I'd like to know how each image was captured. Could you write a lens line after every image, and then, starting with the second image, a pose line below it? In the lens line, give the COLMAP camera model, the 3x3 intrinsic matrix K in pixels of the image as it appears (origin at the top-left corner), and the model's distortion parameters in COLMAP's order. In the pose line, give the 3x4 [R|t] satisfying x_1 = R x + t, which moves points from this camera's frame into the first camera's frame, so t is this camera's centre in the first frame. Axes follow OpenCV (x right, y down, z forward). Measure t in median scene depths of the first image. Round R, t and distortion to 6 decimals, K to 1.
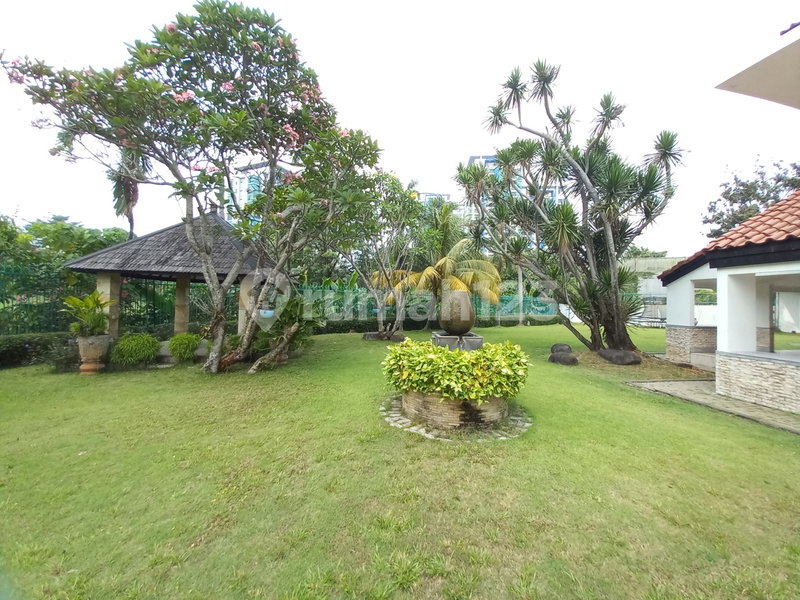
lens RADIAL K [[314.5, 0, 408.4], [0, 314.5, 293.4], [0, 0, 1]] dist [0.021379, -0.018612]
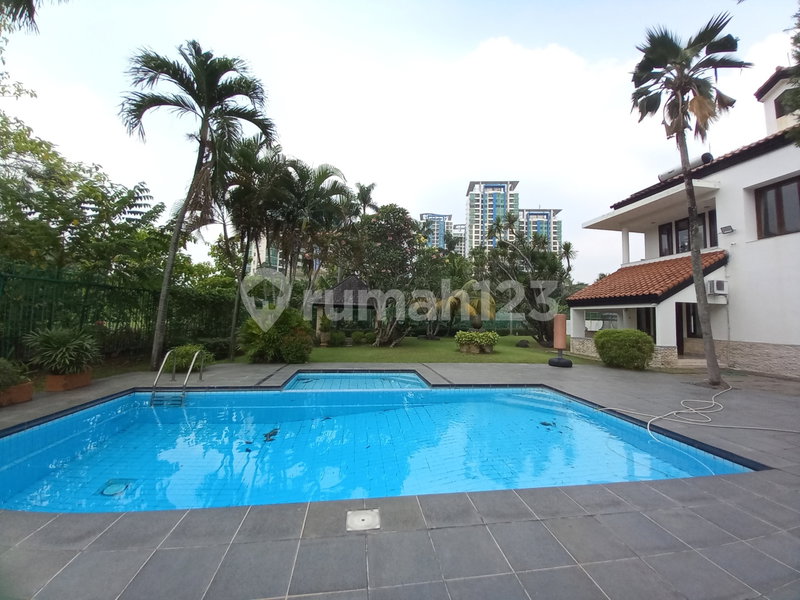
lens RADIAL K [[314.5, 0, 408.4], [0, 314.5, 293.4], [0, 0, 1]] dist [0.021379, -0.018612]
pose [[0.999998, 0.001763, -0.000824, -0.309163], [-0.001802, 0.998753, -0.049900, -0.039665], [0.000735, 0.049902, 0.998754, -1.263245]]
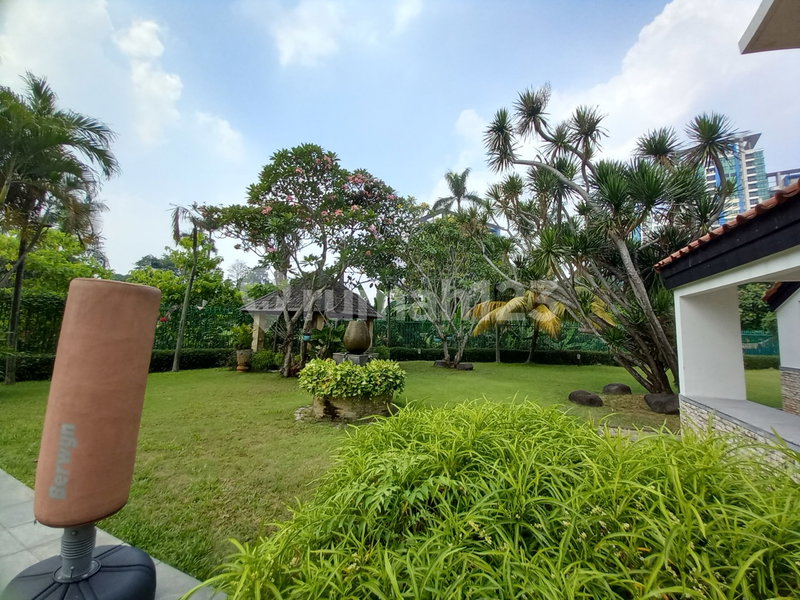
lens RADIAL K [[314.5, 0, 408.4], [0, 314.5, 293.4], [0, 0, 1]] dist [0.021379, -0.018612]
pose [[0.849075, -0.060910, -0.524749, 0.596988], [0.005329, 0.994268, -0.106788, 0.014052], [0.528246, 0.087875, 0.844532, -0.011941]]
